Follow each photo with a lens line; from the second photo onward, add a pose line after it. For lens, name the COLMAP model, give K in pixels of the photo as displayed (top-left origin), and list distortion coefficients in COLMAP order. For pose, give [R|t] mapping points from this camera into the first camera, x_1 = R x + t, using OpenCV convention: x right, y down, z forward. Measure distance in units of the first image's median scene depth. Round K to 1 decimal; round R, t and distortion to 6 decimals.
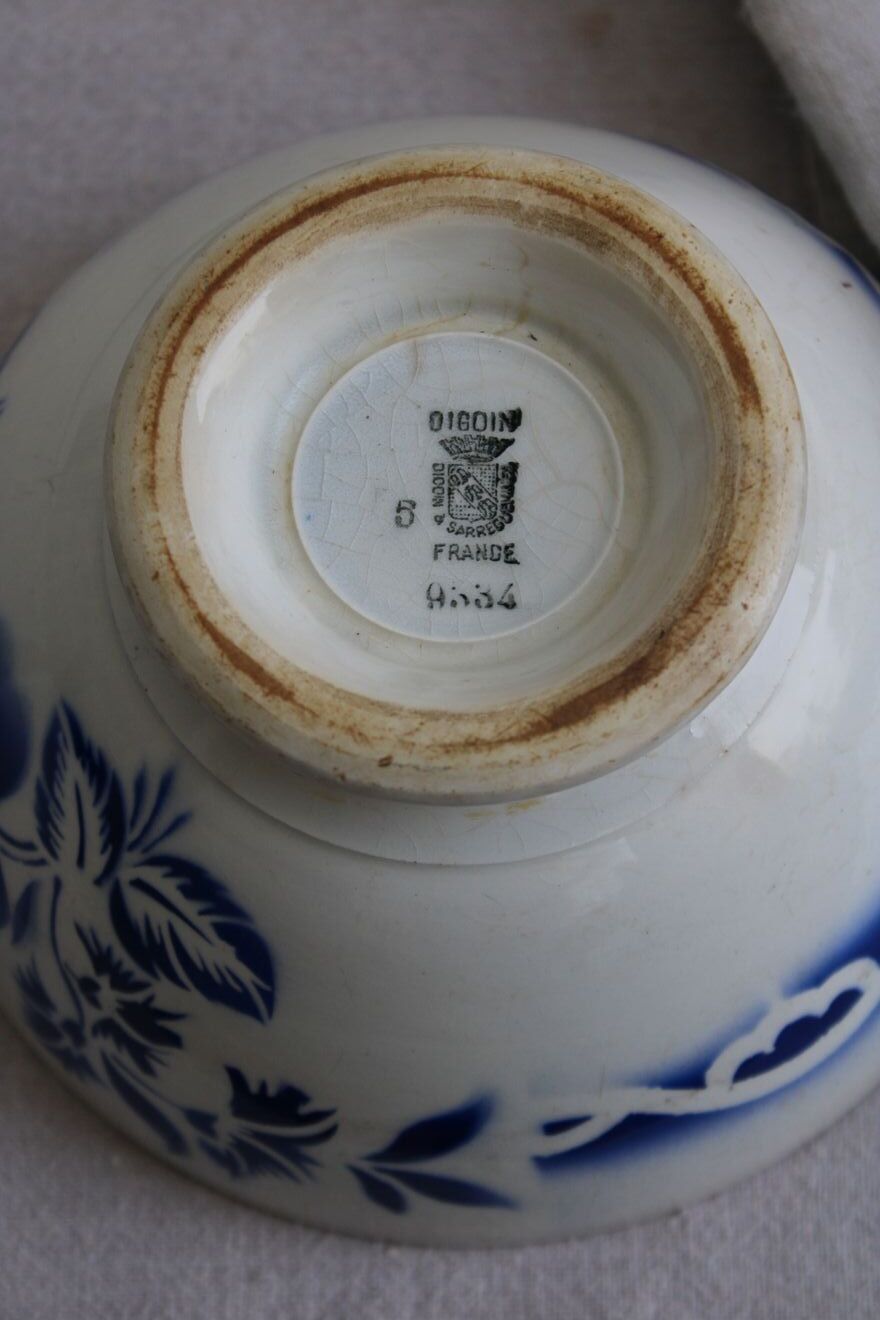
lens RADIAL K [[3291.8, 0, 435.2], [0, 3291.8, 652.4], [0, 0, 1]] dist [0.128755, 0.000000]
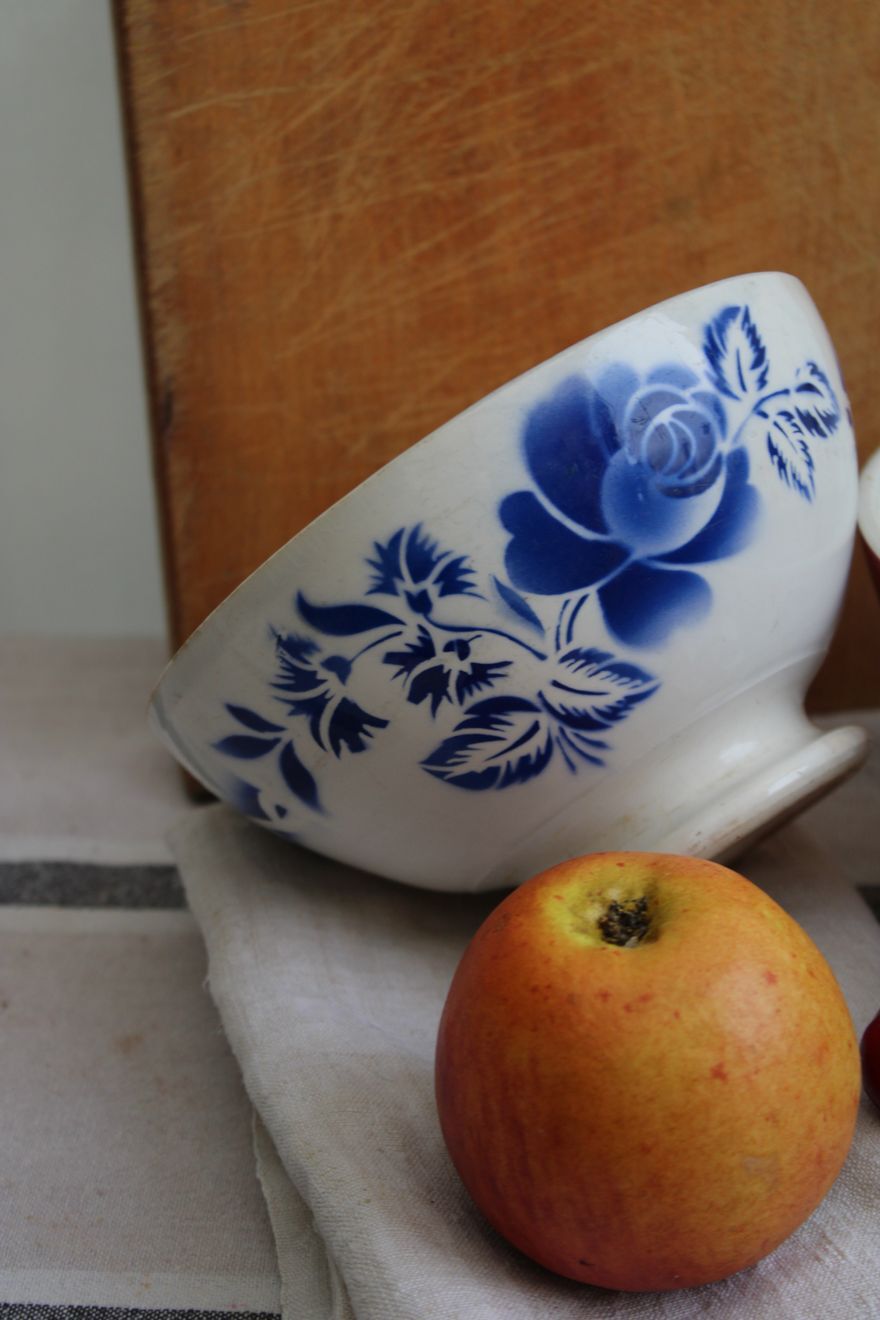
lens RADIAL K [[2740.3, 0, 431.2], [0, 2740.3, 669.0], [0, 0, 1]] dist [0.036320, 0.000000]
pose [[-0.372977, 0.368859, 0.851370, -1.130027], [-0.885386, 0.132895, -0.445456, 0.656433], [-0.277453, -0.919936, 0.277016, 0.687989]]
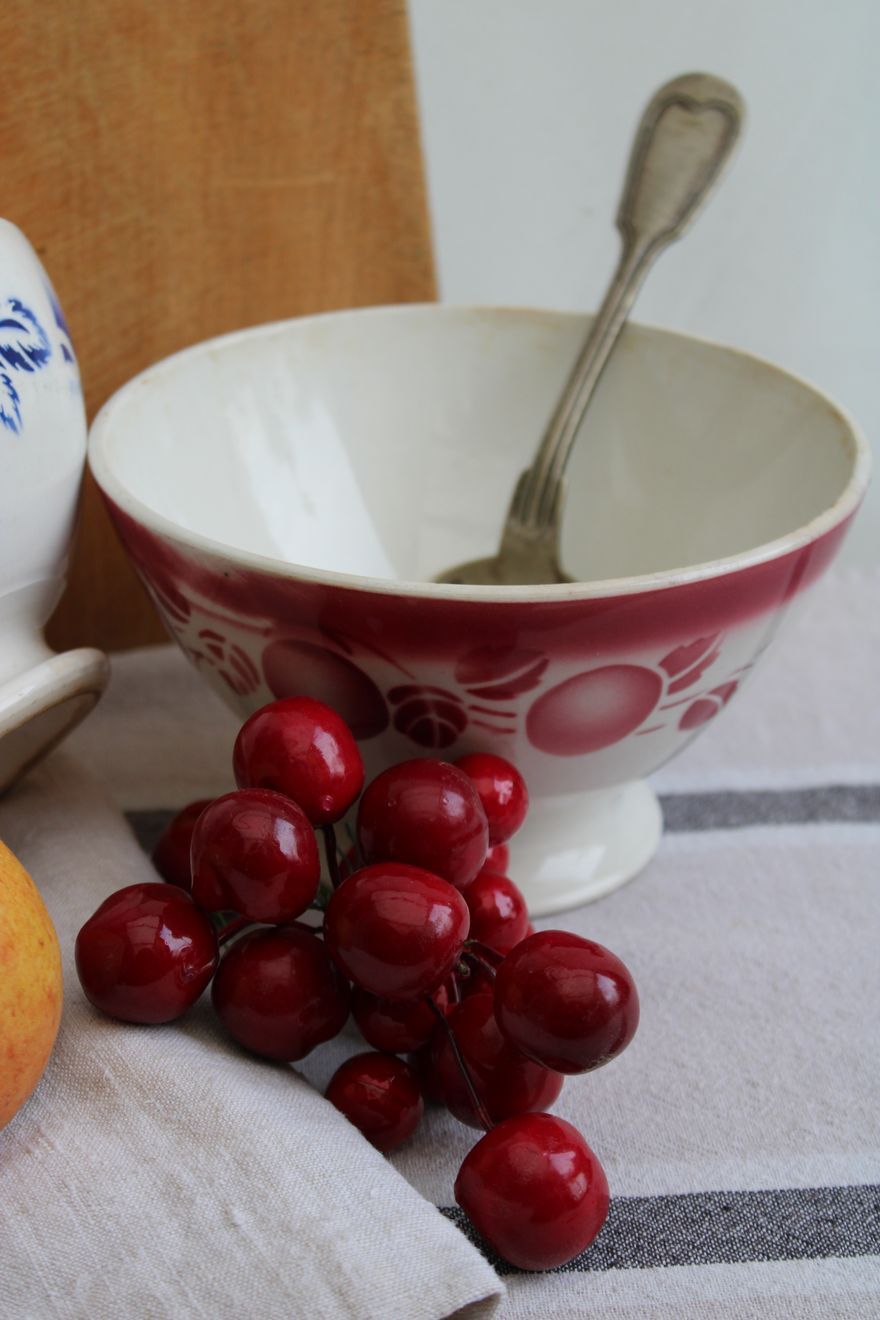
lens RADIAL K [[2740.3, 0, 431.5], [0, 2740.3, 661.5], [0, 0, 1]] dist [0.036320, 0.000000]
pose [[-0.476757, 0.395974, 0.784798, -1.229317], [-0.797591, 0.180448, -0.575575, 0.544642], [-0.369528, -0.900357, 0.229796, 0.586668]]
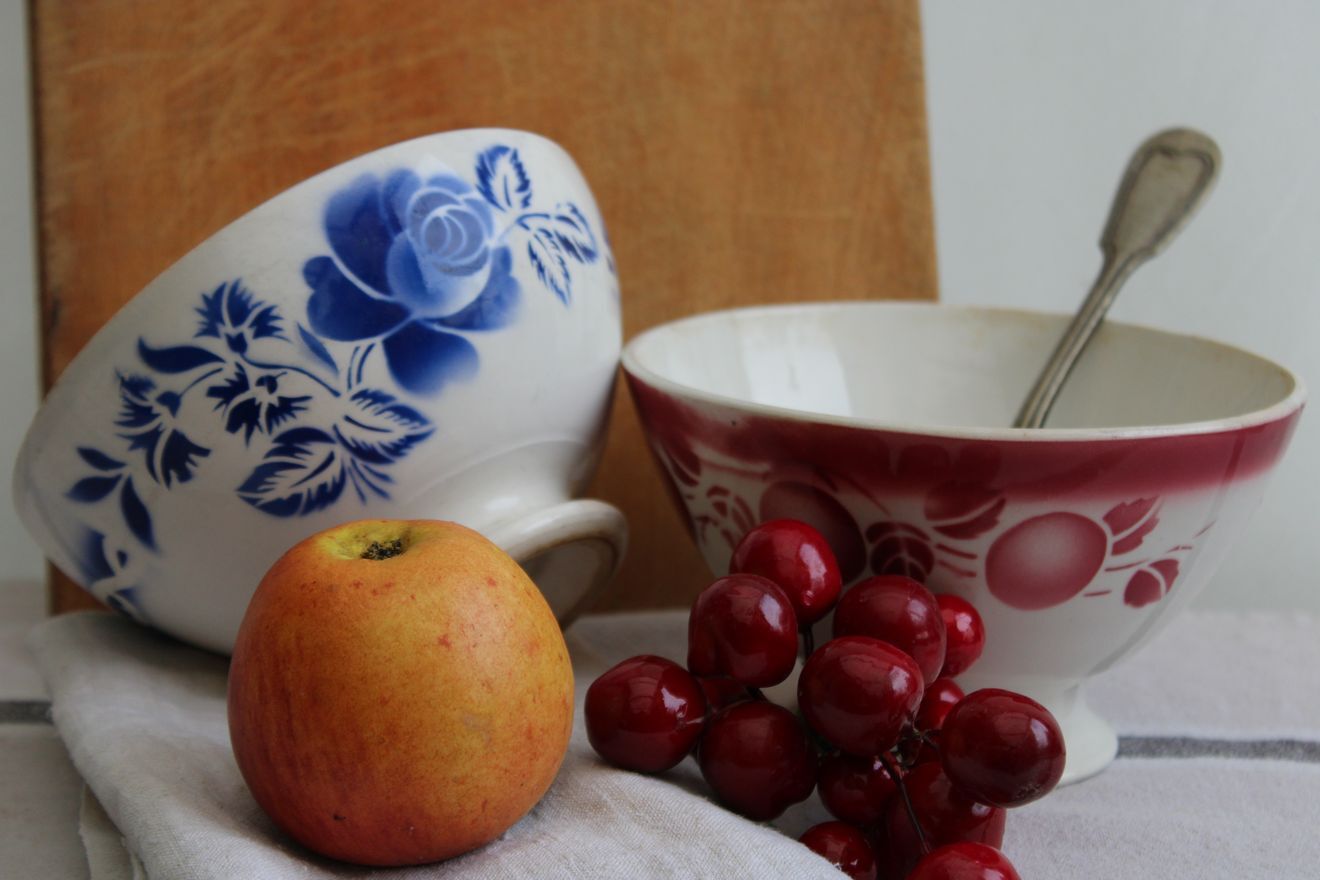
lens RADIAL K [[3291.8, 0, 670.1], [0, 3291.8, 433.8], [0, 0, 1]] dist [0.128755, 0.000000]
pose [[-0.432076, 0.563187, 0.704366, -1.455318], [-0.855694, -0.009390, -0.517397, 0.849153], [-0.284777, -0.826276, 0.485972, 0.067711]]
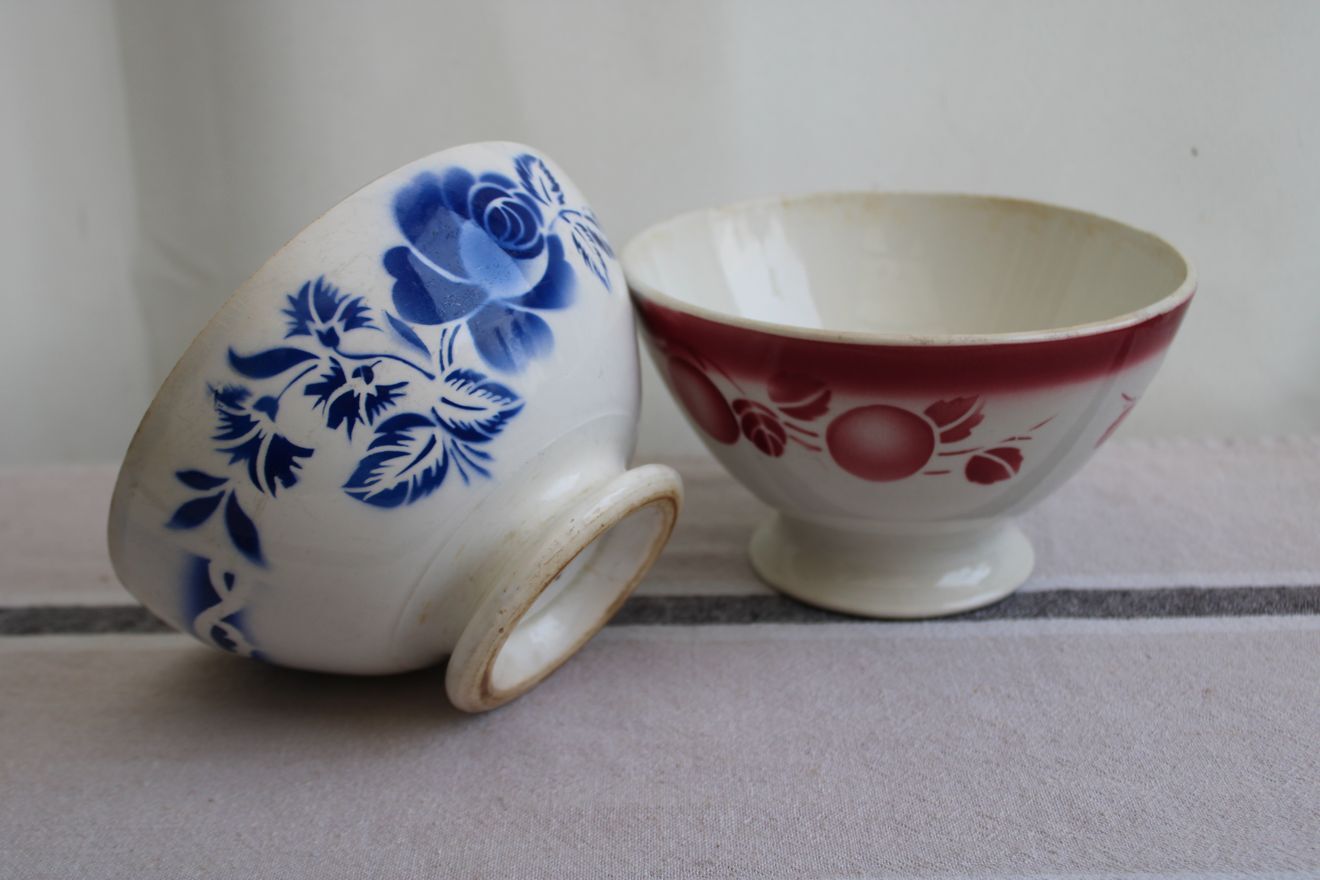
lens RADIAL K [[1645.4, 0, 661.9], [0, 1645.4, 440.3], [0, 0, 1]] dist [-0.074448, 0.000000]
pose [[-0.463092, 0.697185, 0.547247, -0.654044], [-0.732788, 0.046146, -0.678891, 0.602010], [-0.498566, -0.715405, 0.489518, 0.476235]]
